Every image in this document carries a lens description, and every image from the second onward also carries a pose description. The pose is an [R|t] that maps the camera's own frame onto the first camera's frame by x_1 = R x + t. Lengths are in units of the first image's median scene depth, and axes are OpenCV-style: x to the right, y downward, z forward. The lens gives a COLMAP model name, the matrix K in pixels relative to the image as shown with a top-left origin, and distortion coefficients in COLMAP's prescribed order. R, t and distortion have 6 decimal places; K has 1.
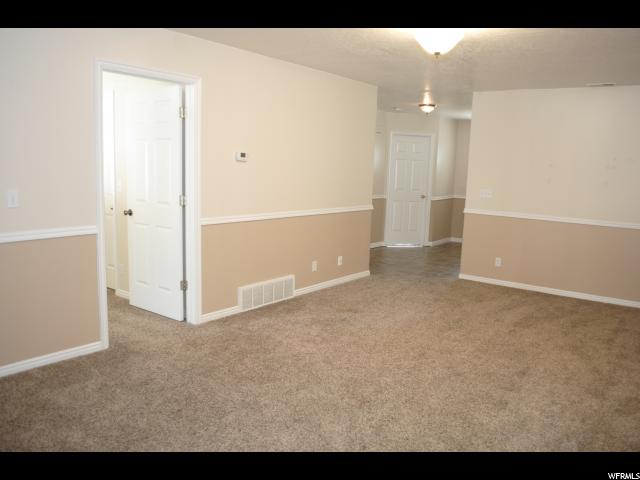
lens RADIAL K [[505.7, 0, 320.0], [0, 505.7, 240.0], [0, 0, 1]] dist [-0.088465, 0.004777]
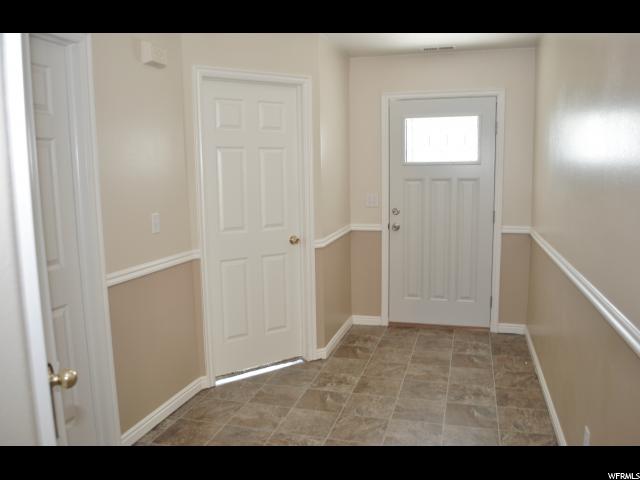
lens RADIAL K [[505.7, 0, 320.0], [0, 505.7, 240.0], [0, 0, 1]] dist [-0.088465, 0.004777]
pose [[0.932739, -0.098380, 0.346872, 0.087098], [0.101733, 0.994775, 0.008579, -0.087722], [-0.345903, 0.027286, 0.937873, 0.626329]]
